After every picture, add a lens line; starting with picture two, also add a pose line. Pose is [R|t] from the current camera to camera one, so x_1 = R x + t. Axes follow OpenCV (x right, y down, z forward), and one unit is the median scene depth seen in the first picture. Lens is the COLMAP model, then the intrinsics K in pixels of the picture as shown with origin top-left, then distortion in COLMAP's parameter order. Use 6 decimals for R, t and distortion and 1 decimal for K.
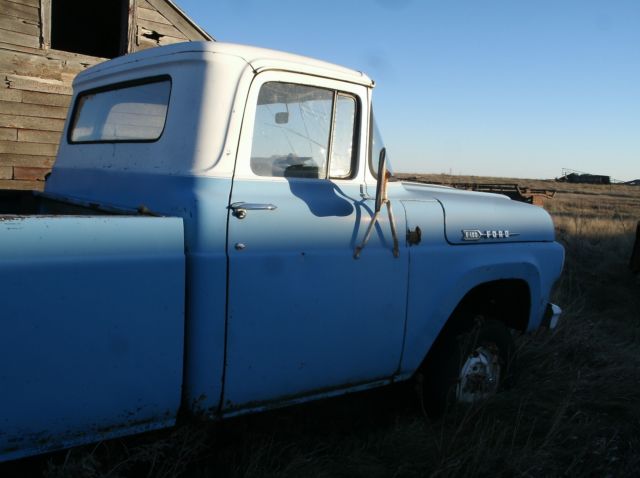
lens RADIAL K [[655.1, 0, 322.0], [0, 655.1, 251.1], [0, 0, 1]] dist [-0.265932, 0.349653]
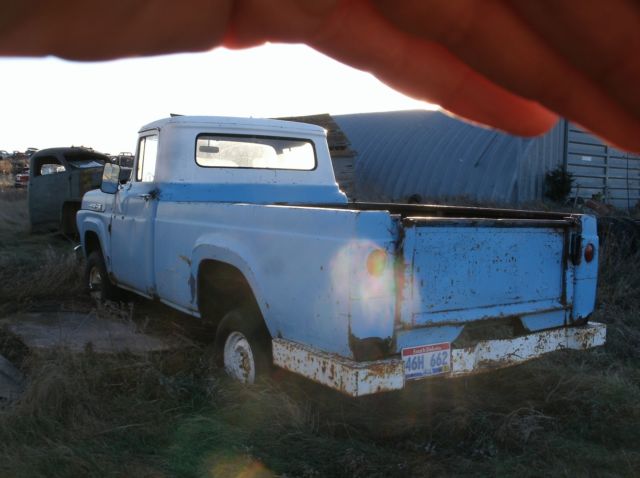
lens RADIAL K [[655.1, 0, 322.0], [0, 655.1, 251.1], [0, 0, 1]] dist [-0.265932, 0.349653]
pose [[0.103581, -0.150543, 0.983162, -1.616897], [0.100949, 0.984966, 0.140183, -0.135326], [-0.989485, 0.084729, 0.117220, 0.473624]]
